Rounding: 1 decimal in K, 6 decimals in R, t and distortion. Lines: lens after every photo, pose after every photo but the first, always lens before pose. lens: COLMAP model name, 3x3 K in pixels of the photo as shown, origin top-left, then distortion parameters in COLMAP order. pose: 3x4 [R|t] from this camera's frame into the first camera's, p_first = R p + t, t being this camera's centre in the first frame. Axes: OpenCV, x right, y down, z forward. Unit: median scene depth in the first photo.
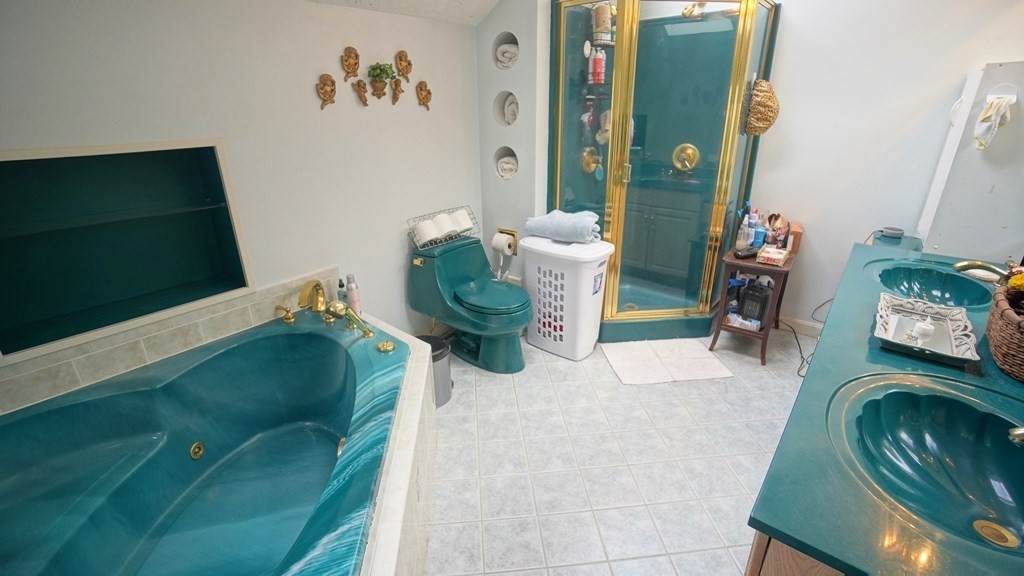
lens RADIAL K [[452.0, 0, 506.1], [0, 452.0, 287.6], [0, 0, 1]] dist [-0.067001, 0.021748]
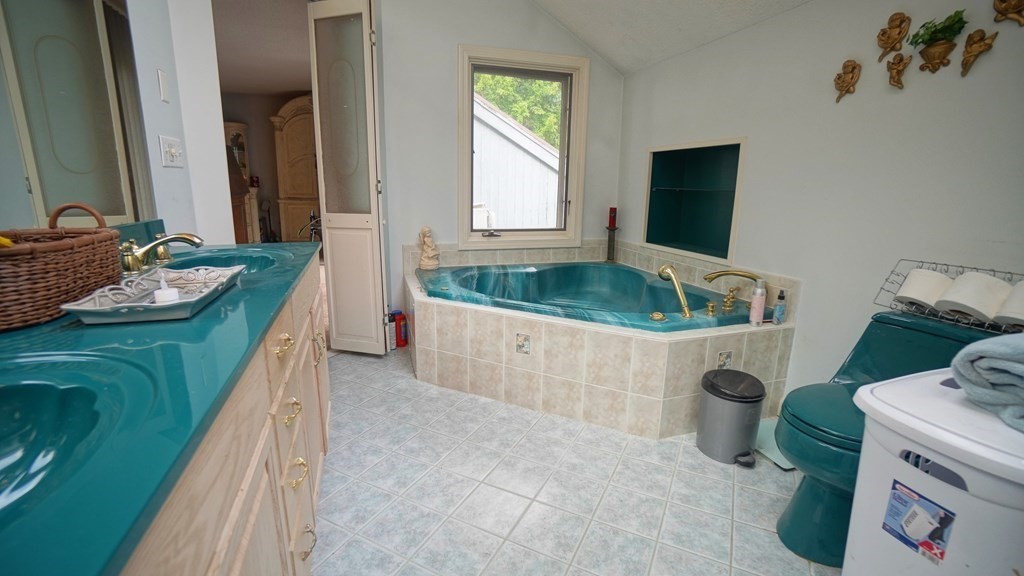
lens RADIAL K [[452.0, 0, 506.1], [0, 452.0, 287.6], [0, 0, 1]] dist [-0.067001, 0.021748]
pose [[-0.538135, 0.196308, -0.819679, 0.690556], [-0.306963, 0.860065, 0.407507, -0.225081], [0.784974, 0.470905, -0.402572, 0.959512]]
